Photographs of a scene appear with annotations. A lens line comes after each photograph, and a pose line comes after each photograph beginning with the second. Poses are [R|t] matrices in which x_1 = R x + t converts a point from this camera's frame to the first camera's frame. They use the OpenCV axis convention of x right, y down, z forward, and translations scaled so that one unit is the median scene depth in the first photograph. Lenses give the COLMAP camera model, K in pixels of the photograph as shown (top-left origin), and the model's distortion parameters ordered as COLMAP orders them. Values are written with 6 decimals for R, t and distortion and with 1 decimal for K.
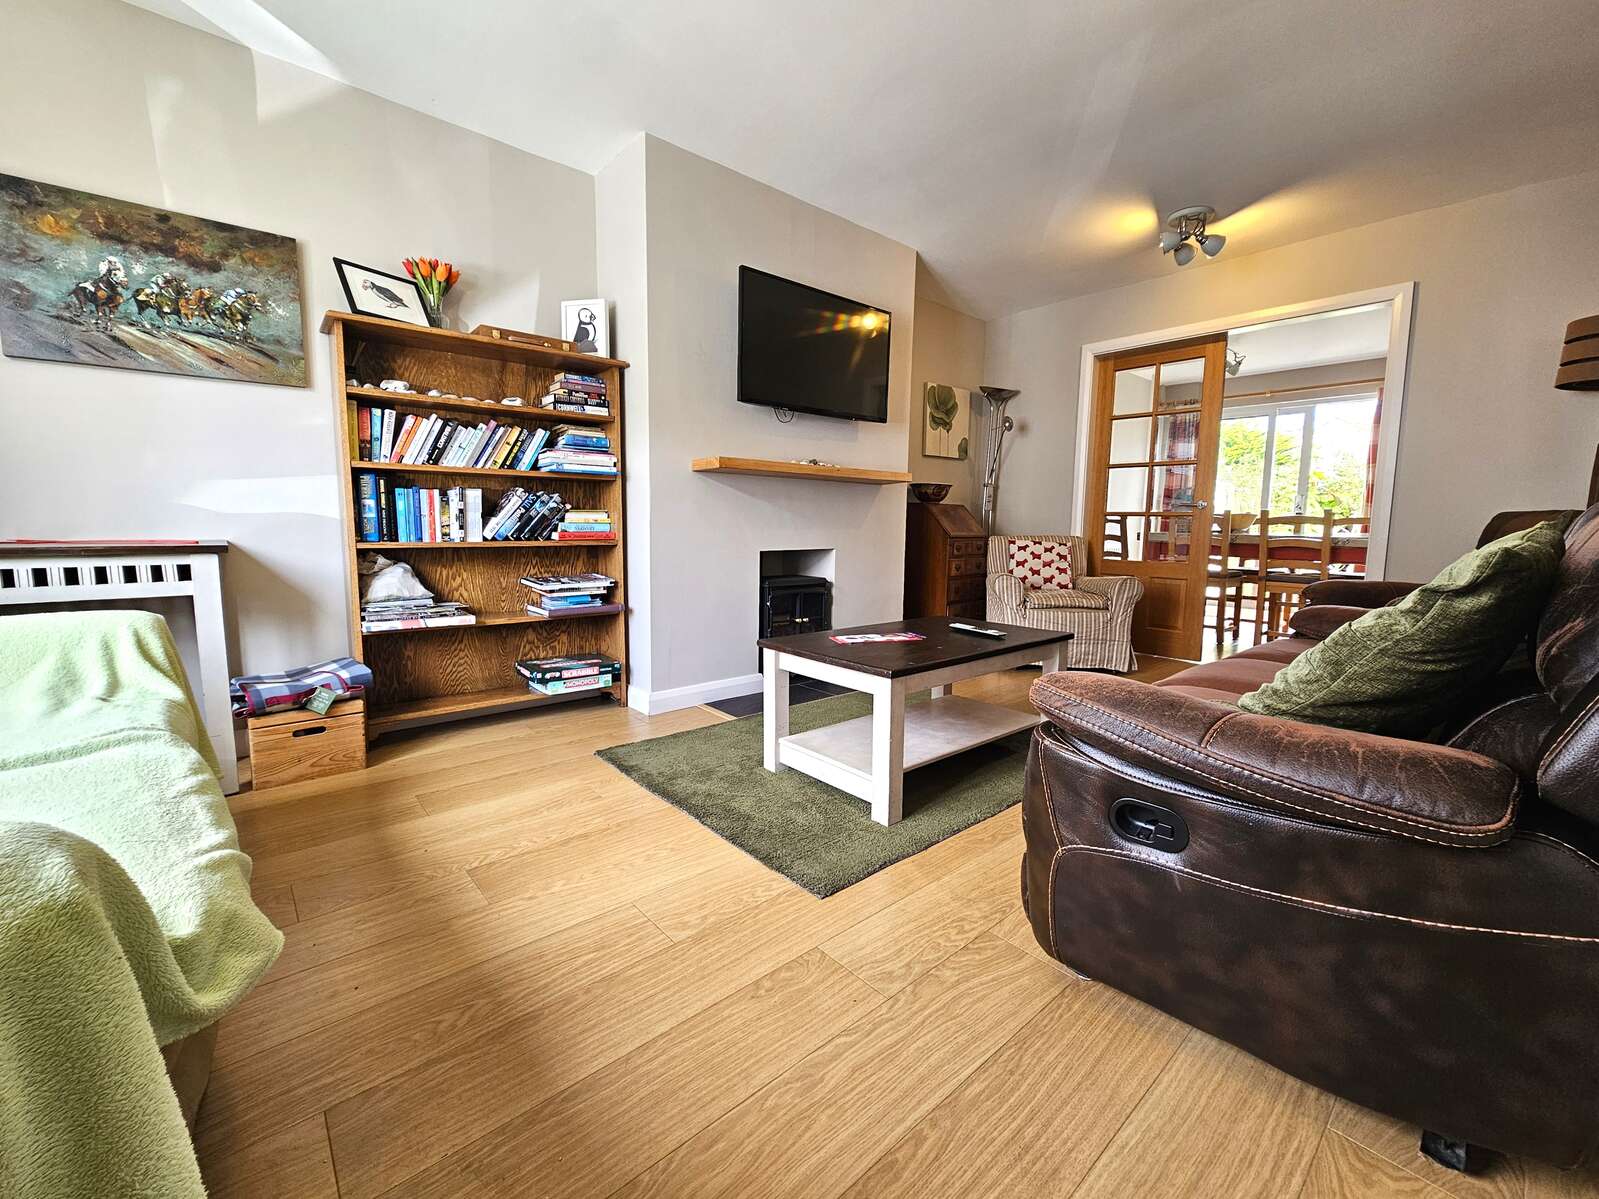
lens RADIAL K [[671.7, 0, 799.5], [0, 671.7, 599.5], [0, 0, 1]] dist [-0.000261, -0.000187]
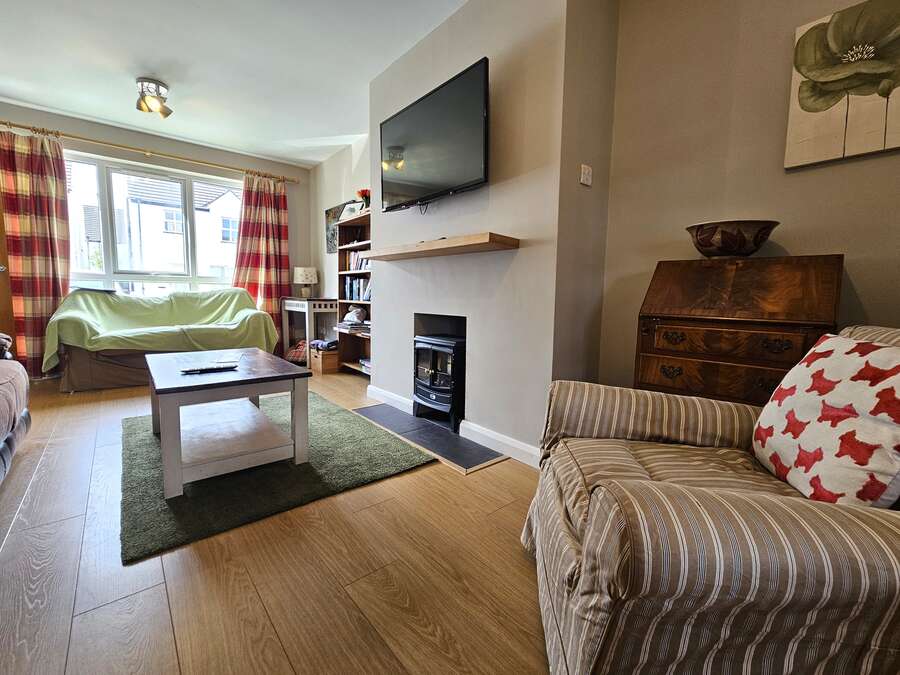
lens RADIAL K [[378.1, 0, 450.0], [0, 378.1, 337.5], [0, 0, 1]] dist [-0.000261, -0.000187]
pose [[-0.007814, 0.095568, -0.995392, 0.651778], [-0.140183, 0.985488, 0.095718, -0.096052], [0.990095, 0.140285, 0.005697, 0.974813]]
